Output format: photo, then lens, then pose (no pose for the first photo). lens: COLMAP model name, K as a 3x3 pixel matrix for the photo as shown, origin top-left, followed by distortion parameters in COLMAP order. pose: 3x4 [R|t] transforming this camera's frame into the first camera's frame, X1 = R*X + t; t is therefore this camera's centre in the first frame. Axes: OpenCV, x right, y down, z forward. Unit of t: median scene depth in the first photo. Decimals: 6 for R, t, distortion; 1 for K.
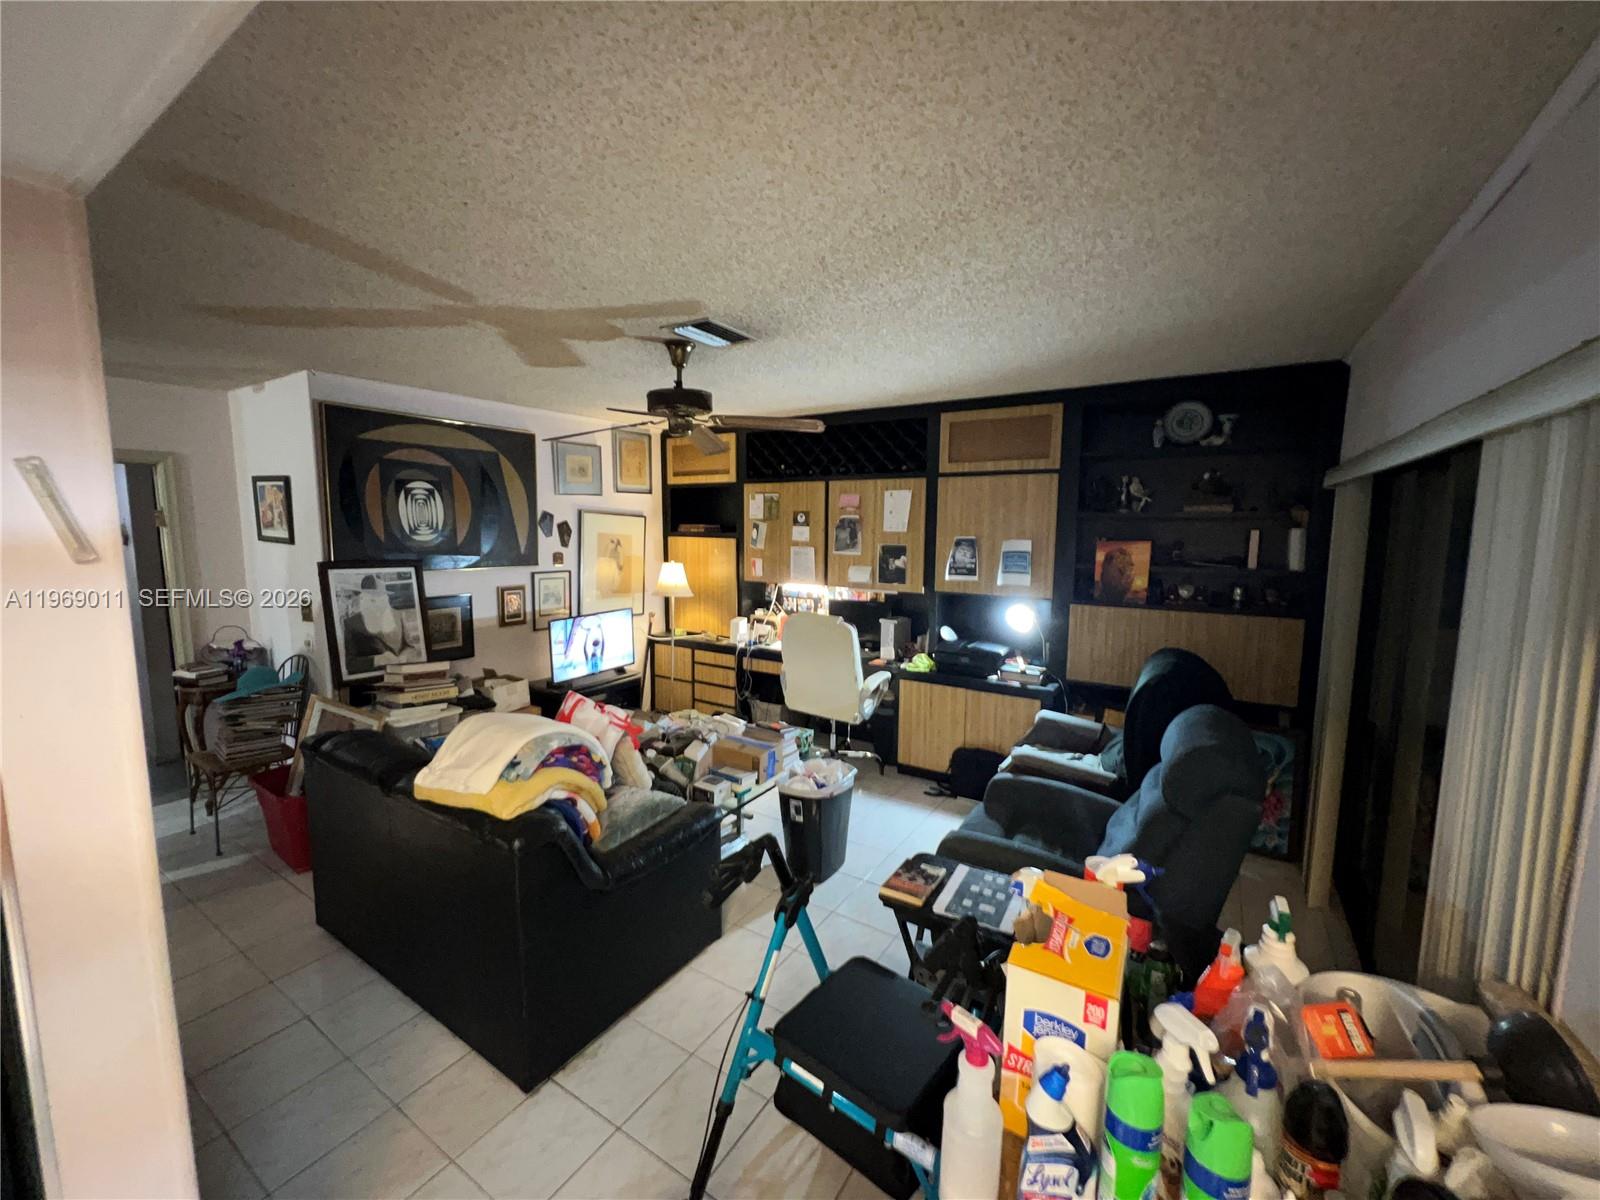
lens RADIAL K [[644.6, 0, 804.7], [0, 644.6, 596.1], [0, 0, 1]] dist [0.001985, 0.001008]
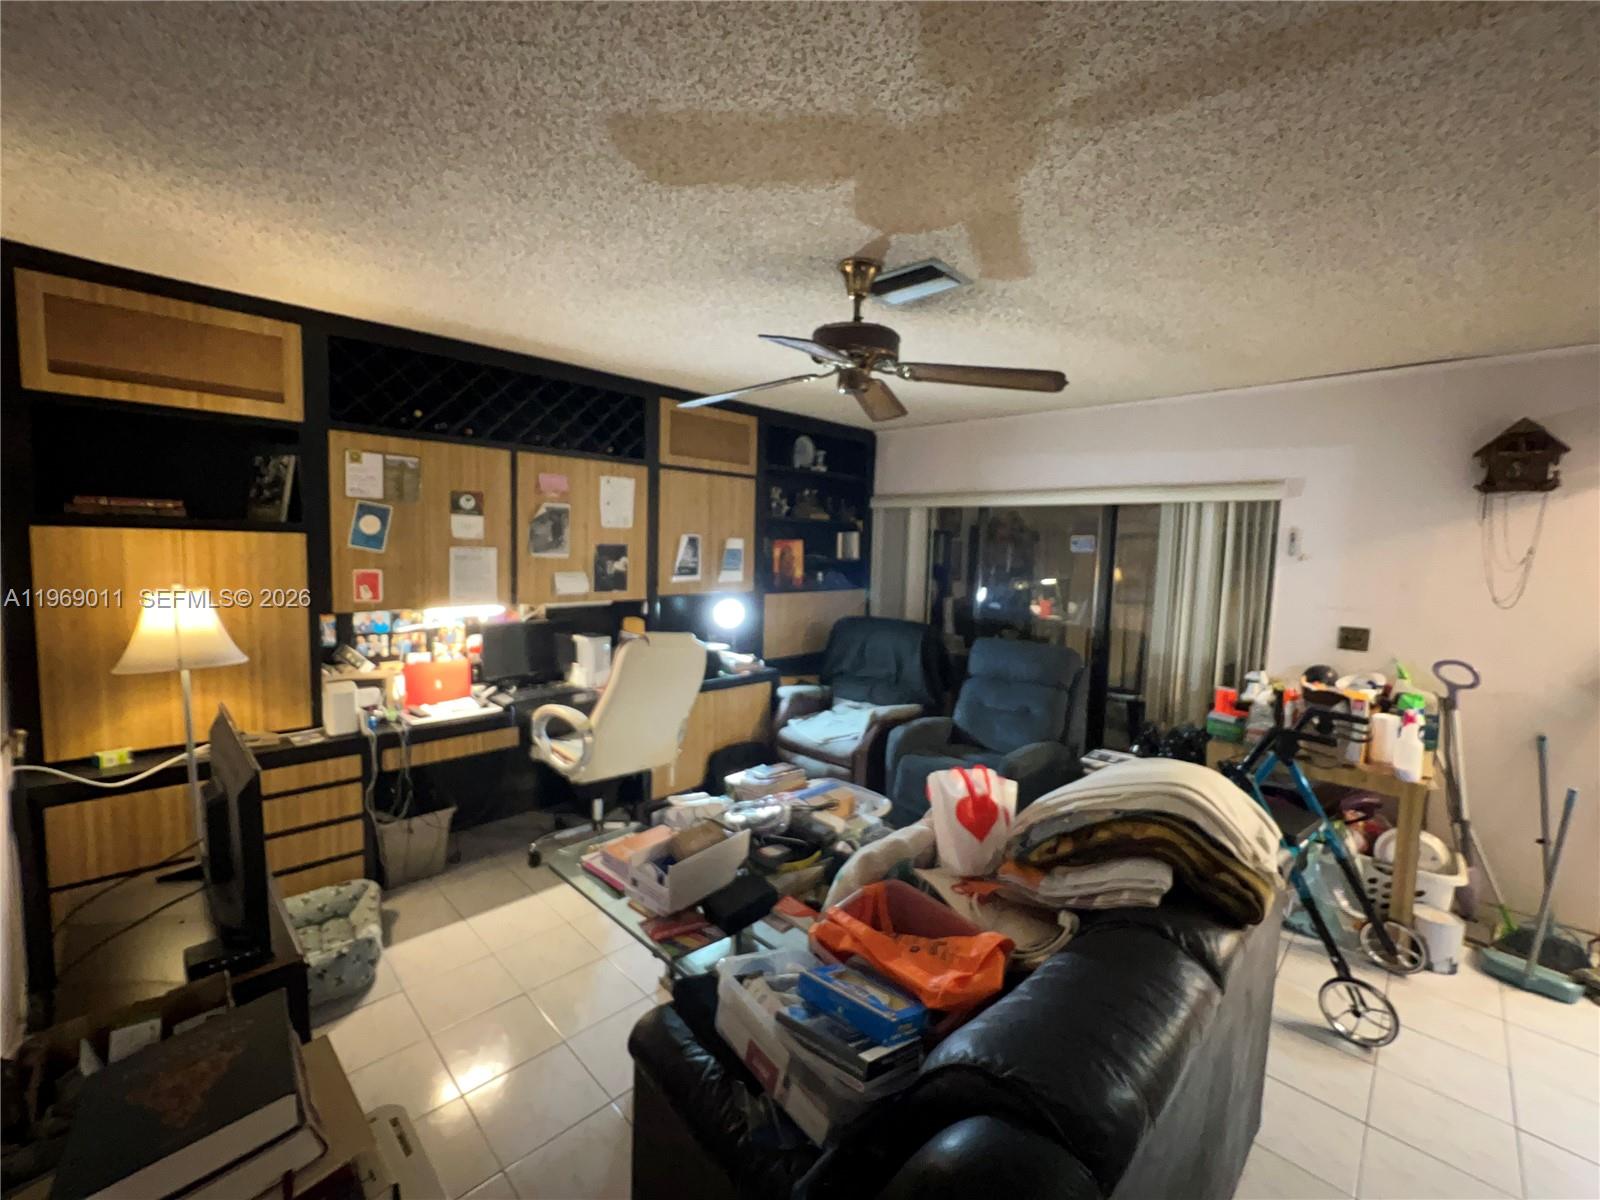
lens RADIAL K [[660.3, 0, 801.9], [0, 660.3, 598.9], [0, 0, 1]] dist [0.014162, -0.000048]
pose [[0.213391, -0.077226, 0.973910, -0.633986], [0.093765, 0.993888, 0.058266, -0.036646], [-0.972457, 0.078885, 0.219328, 0.593024]]
